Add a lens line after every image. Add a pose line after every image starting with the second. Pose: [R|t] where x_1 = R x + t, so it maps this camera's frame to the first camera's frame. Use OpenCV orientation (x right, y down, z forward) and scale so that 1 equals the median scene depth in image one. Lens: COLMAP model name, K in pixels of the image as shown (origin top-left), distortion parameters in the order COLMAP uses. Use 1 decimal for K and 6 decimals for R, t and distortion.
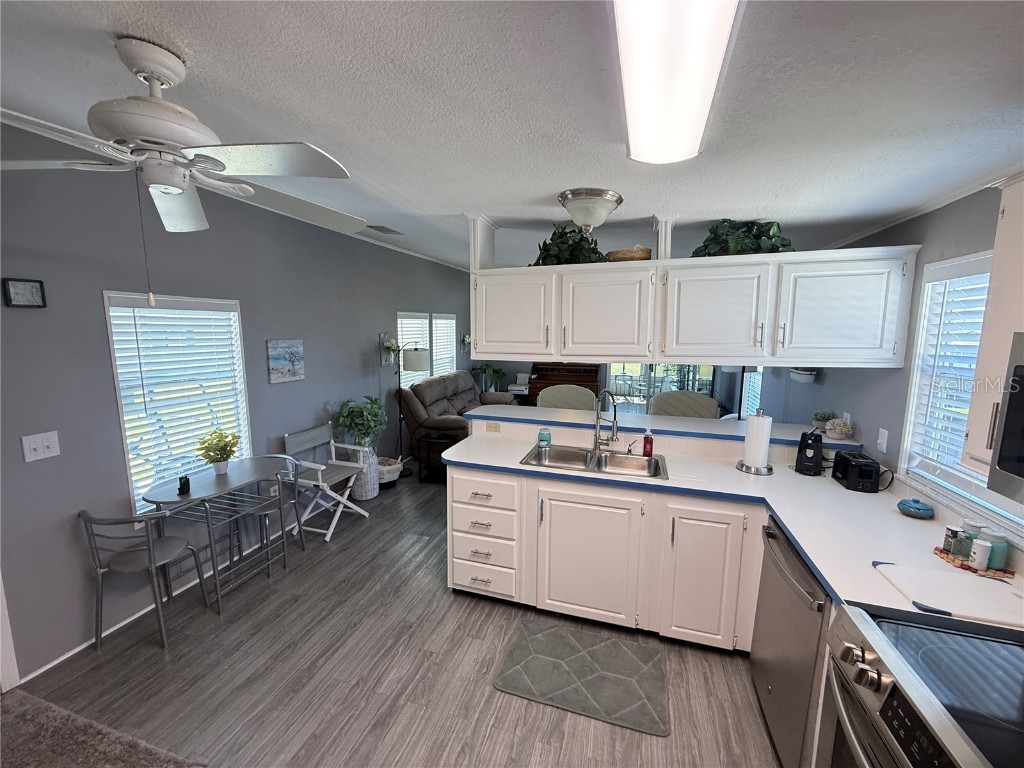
lens RADIAL K [[407.0, 0, 509.5], [0, 407.0, 383.1], [0, 0, 1]] dist [0.000685, -0.000332]
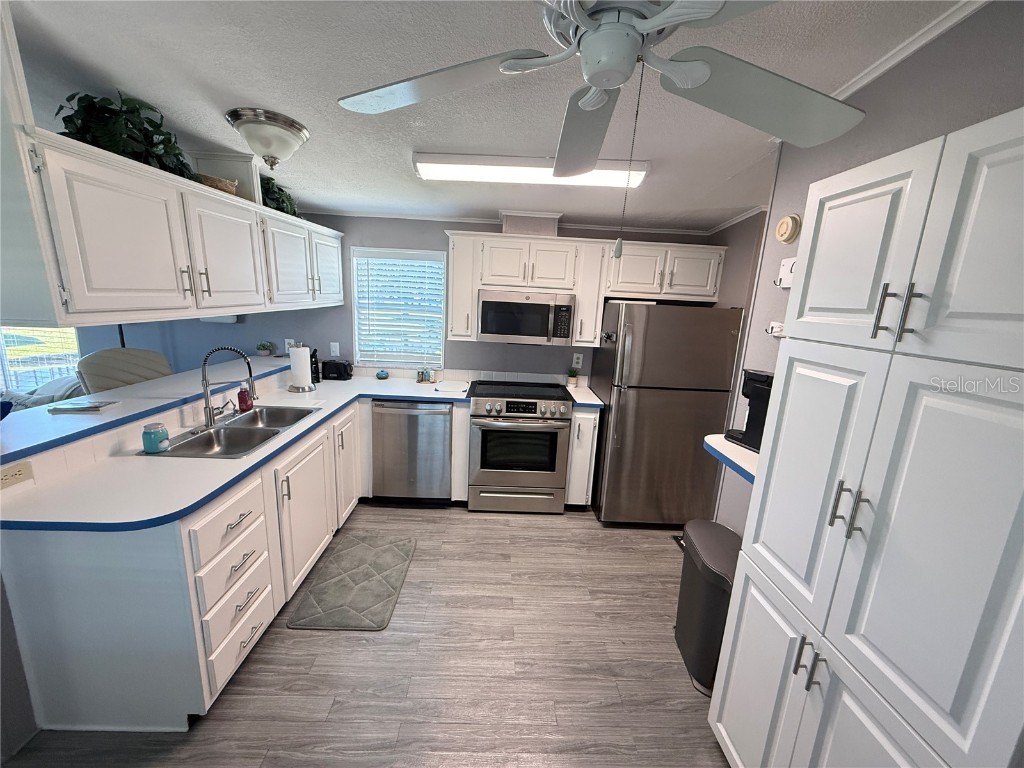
lens RADIAL K [[407.0, 0, 510.6], [0, 407.0, 382.5], [0, 0, 1]] dist [0.000685, -0.000332]
pose [[-0.313435, -0.219016, 0.924008, -0.736516], [0.075731, 0.964175, 0.254226, -0.081767], [-0.946585, 0.149659, -0.285620, 0.680640]]
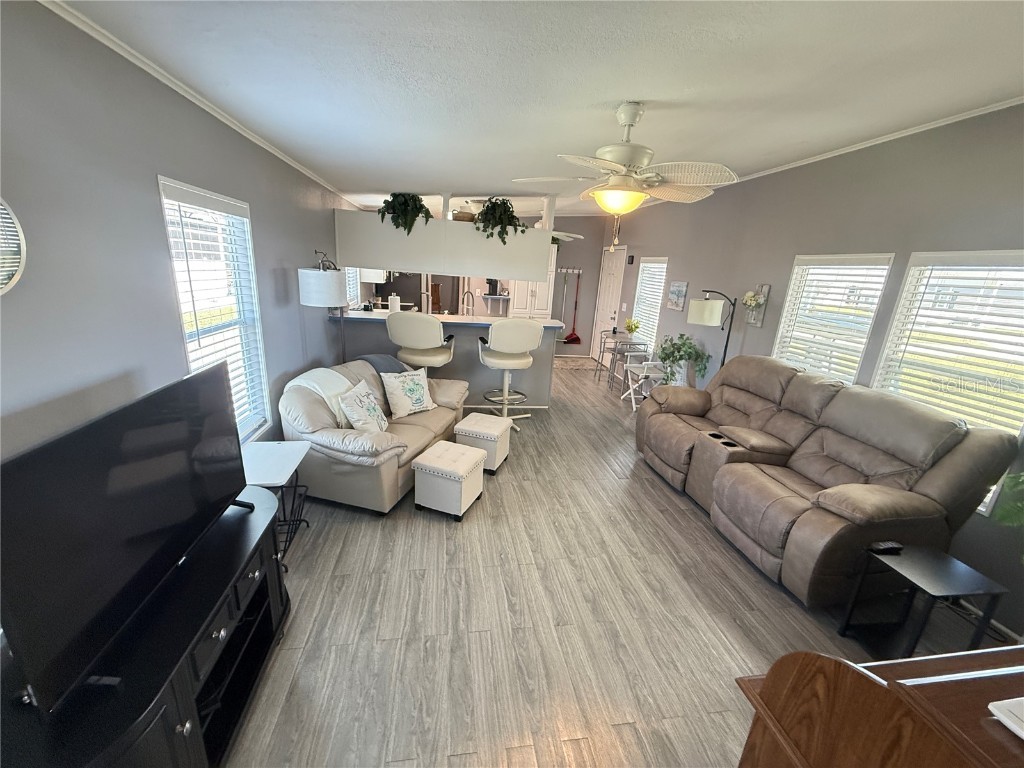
lens RADIAL K [[407.0, 0, 510.5], [0, 407.0, 383.5], [0, 0, 1]] dist [0.000685, -0.000332]
pose [[-0.897843, 0.058380, -0.436428, 0.901317], [-0.130655, 0.911207, 0.390680, -0.350440], [0.420484, 0.407791, -0.810494, 2.749852]]
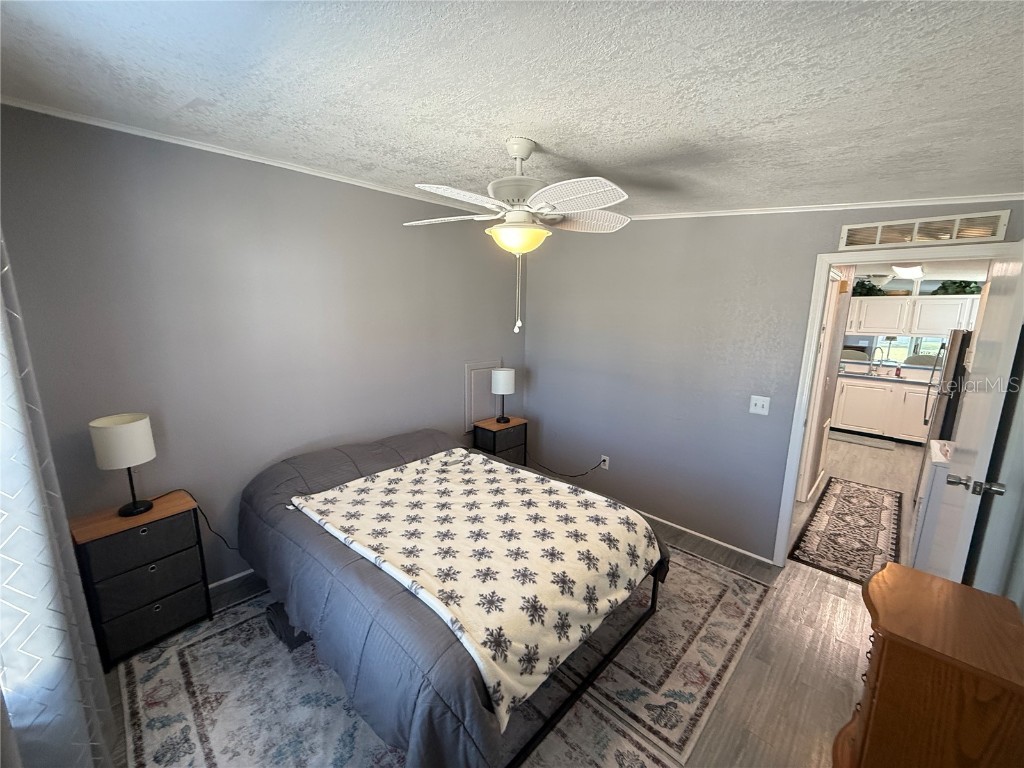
lens RADIAL K [[407.0, 0, 509.9], [0, 407.0, 382.6], [0, 0, 1]] dist [0.000685, -0.000332]
pose [[0.886564, 0.094193, -0.452916, -0.591536], [-0.081406, 0.995539, 0.047694, 0.288395], [0.455388, -0.005414, 0.890277, -2.164497]]
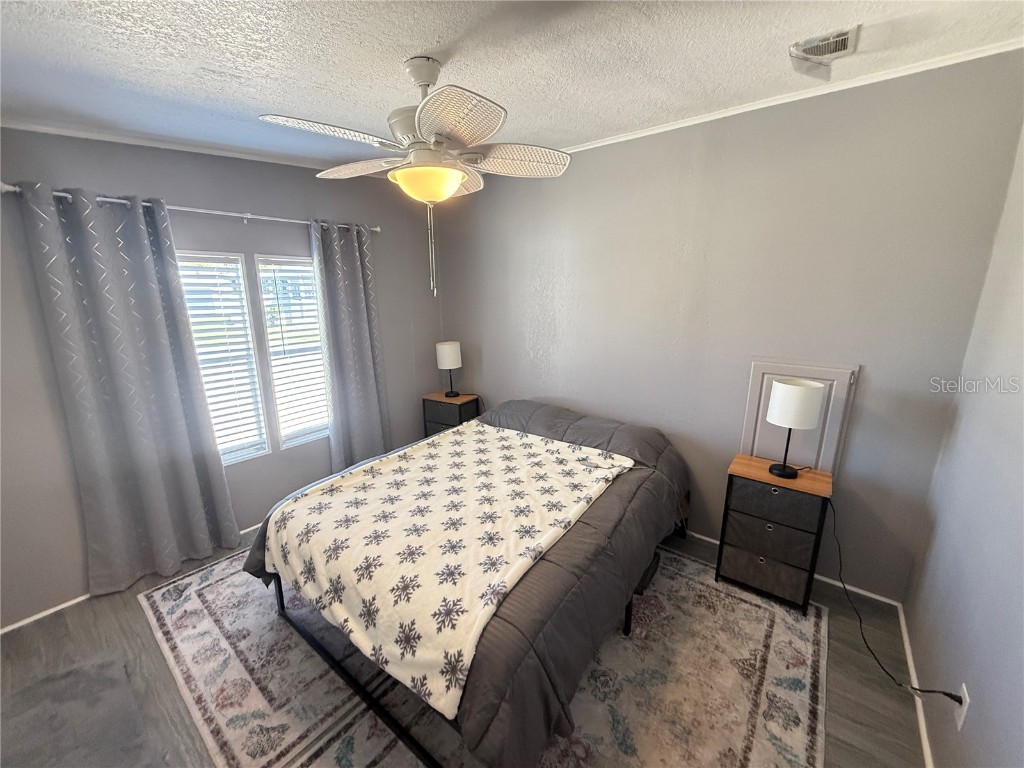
lens RADIAL K [[407.0, 0, 510.0], [0, 407.0, 383.3], [0, 0, 1]] dist [0.000685, -0.000332]
pose [[-0.357174, 0.215802, -0.908767, -0.347120], [-0.130320, 0.951913, 0.277268, 0.165291], [0.924902, 0.217463, -0.311875, -1.130553]]
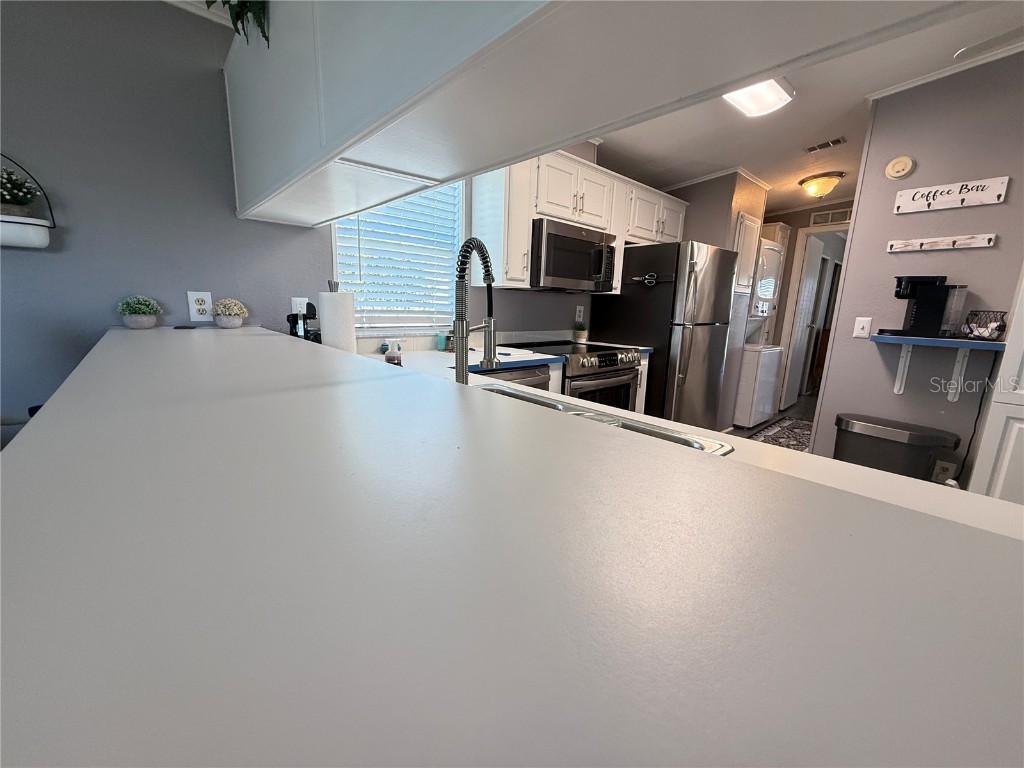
lens RADIAL K [[407.0, 0, 509.4], [0, 407.0, 383.0], [0, 0, 1]] dist [0.000685, -0.000332]
pose [[-0.854215, -0.132856, 0.502659, 0.018813], [0.032308, 0.951368, 0.306357, 0.025137], [-0.518915, 0.277935, -0.808381, 1.289619]]
